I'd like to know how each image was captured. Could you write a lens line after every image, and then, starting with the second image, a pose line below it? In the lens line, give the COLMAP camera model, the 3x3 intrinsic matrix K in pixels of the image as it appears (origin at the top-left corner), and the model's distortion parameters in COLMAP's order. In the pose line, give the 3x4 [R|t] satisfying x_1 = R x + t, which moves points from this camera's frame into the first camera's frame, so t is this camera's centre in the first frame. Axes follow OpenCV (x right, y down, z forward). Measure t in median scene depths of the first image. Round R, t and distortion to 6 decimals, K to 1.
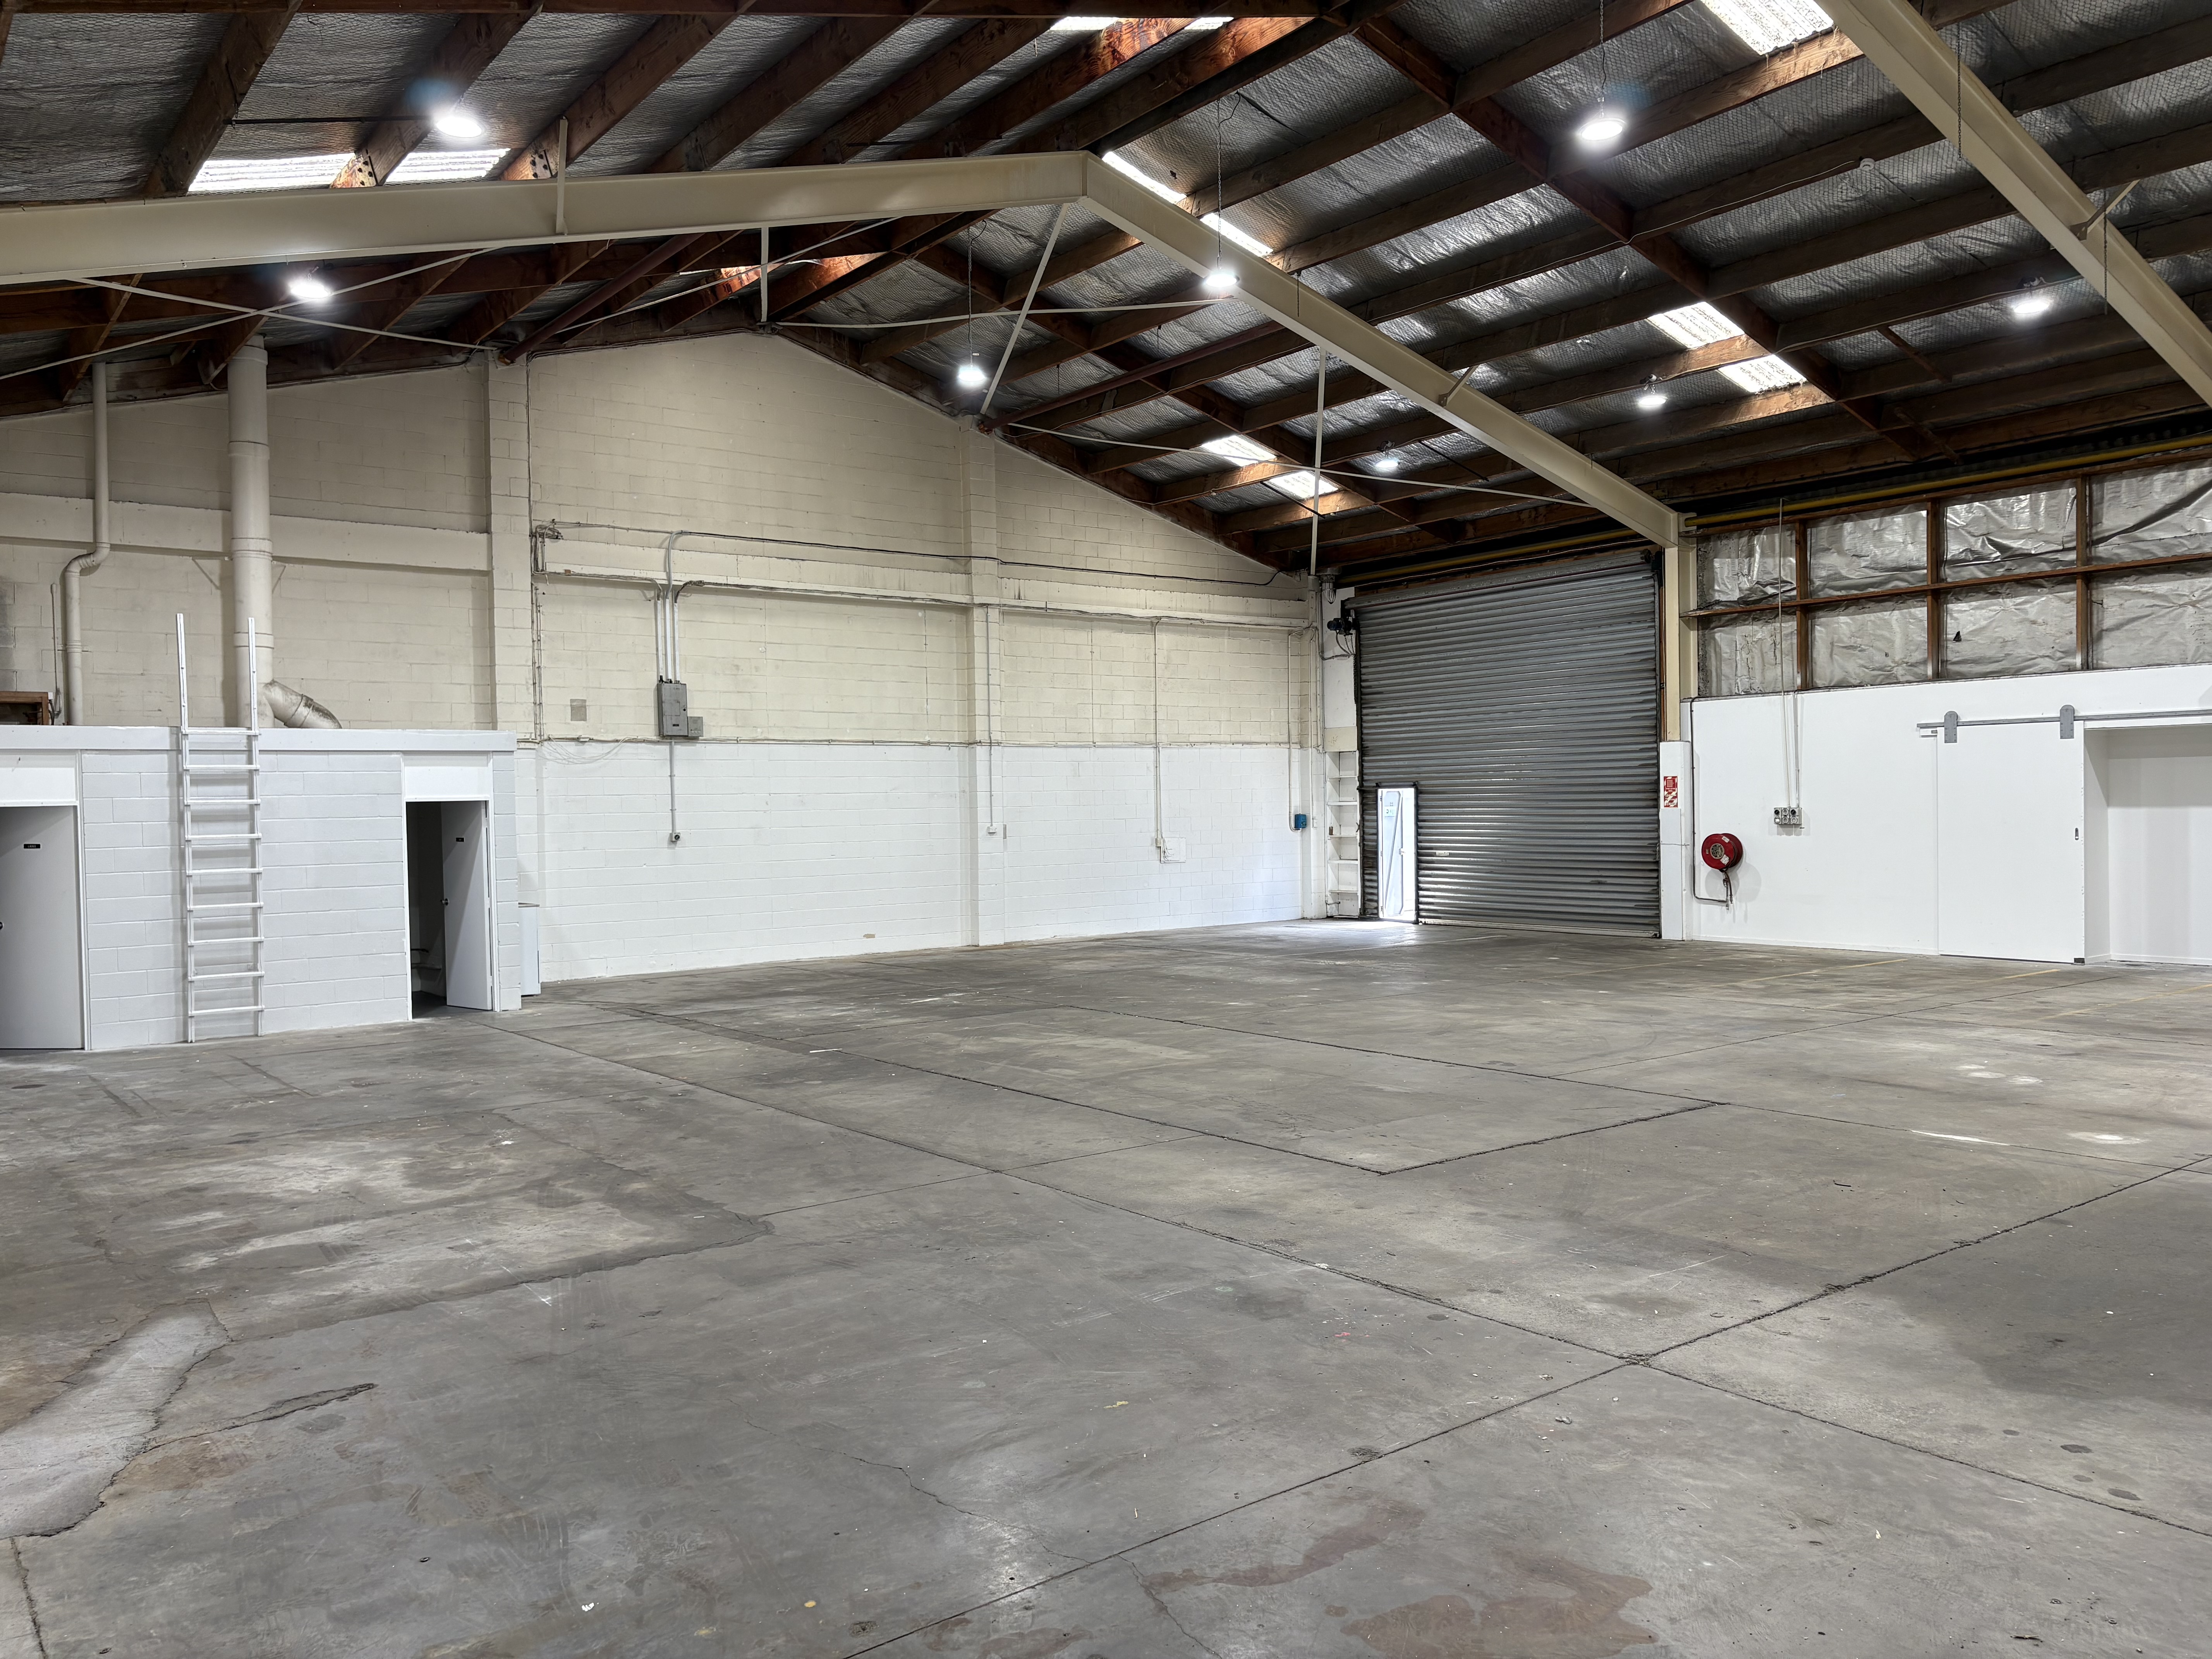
lens RADIAL K [[1669.7, 0, 1107.4], [0, 1669.7, 967.1], [0, 0, 1]] dist [0.138927, -0.169444]
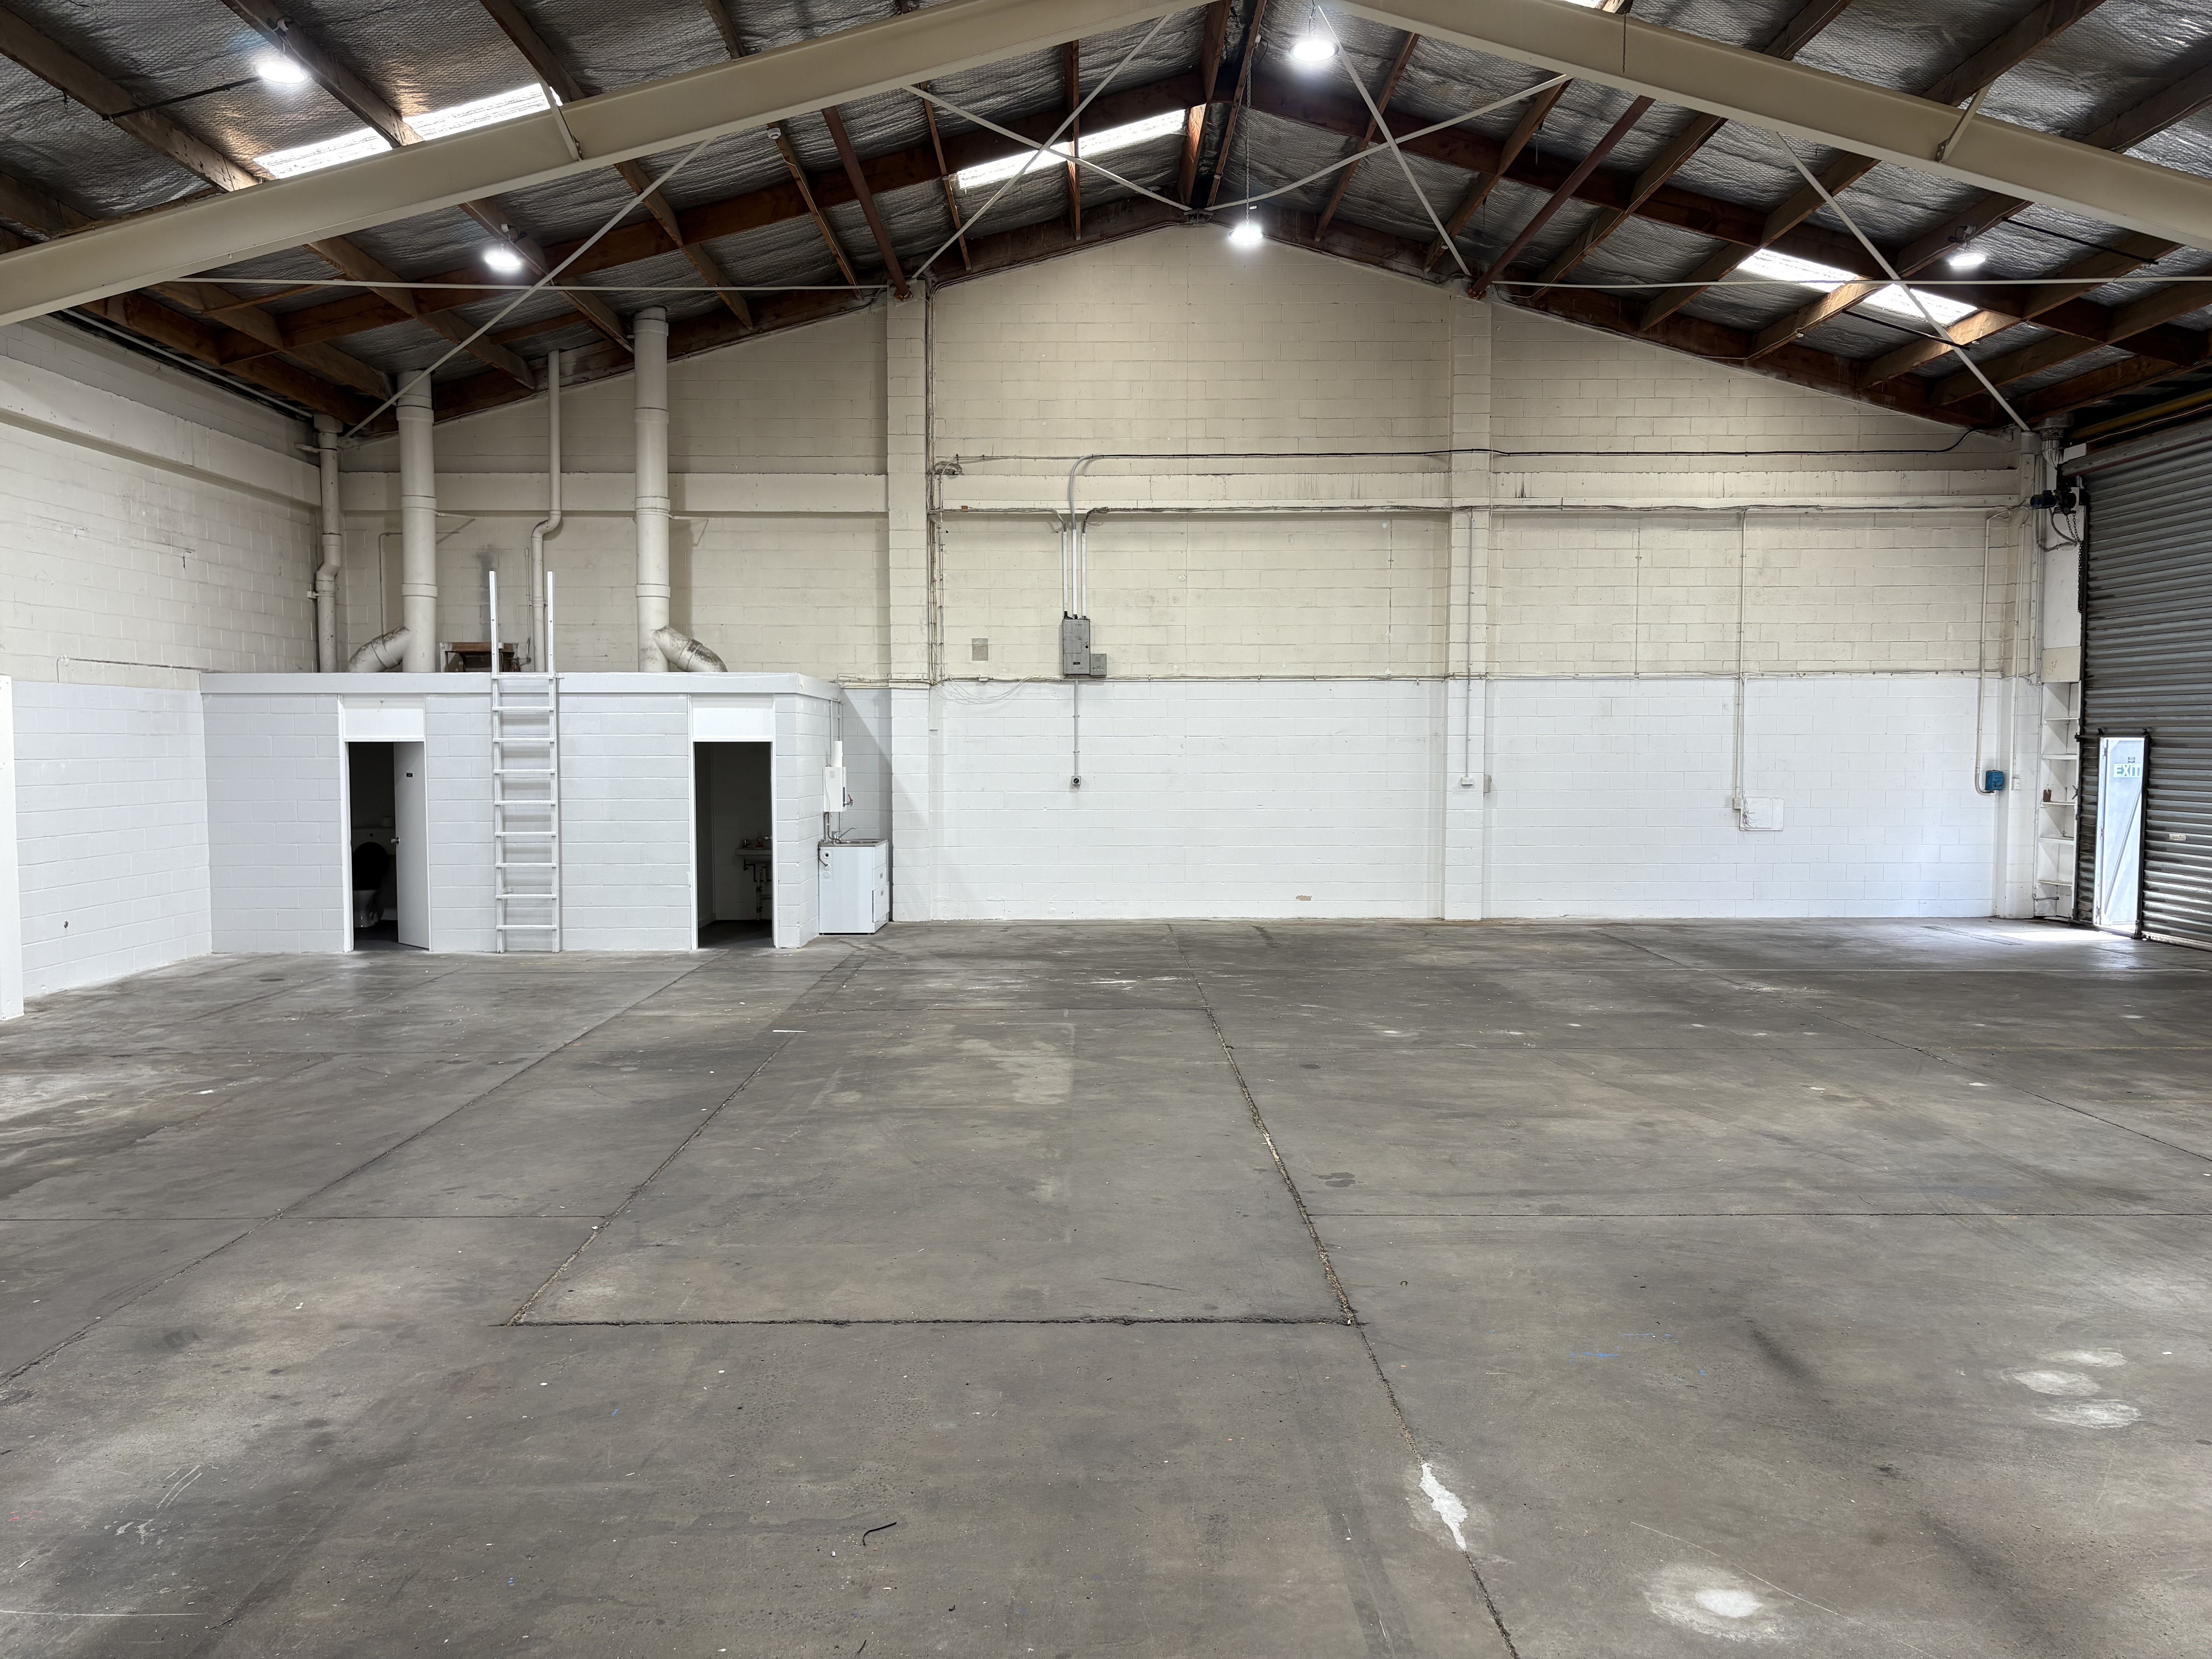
lens RADIAL K [[1668.3, 0, 1102.0], [0, 1668.3, 930.3], [0, 0, 1]] dist [0.109108, -0.152747]
pose [[0.799221, 0.083988, -0.595140, 0.294824], [-0.073191, 0.996419, 0.042329, -0.031769], [0.596565, 0.009729, 0.802506, 0.235033]]
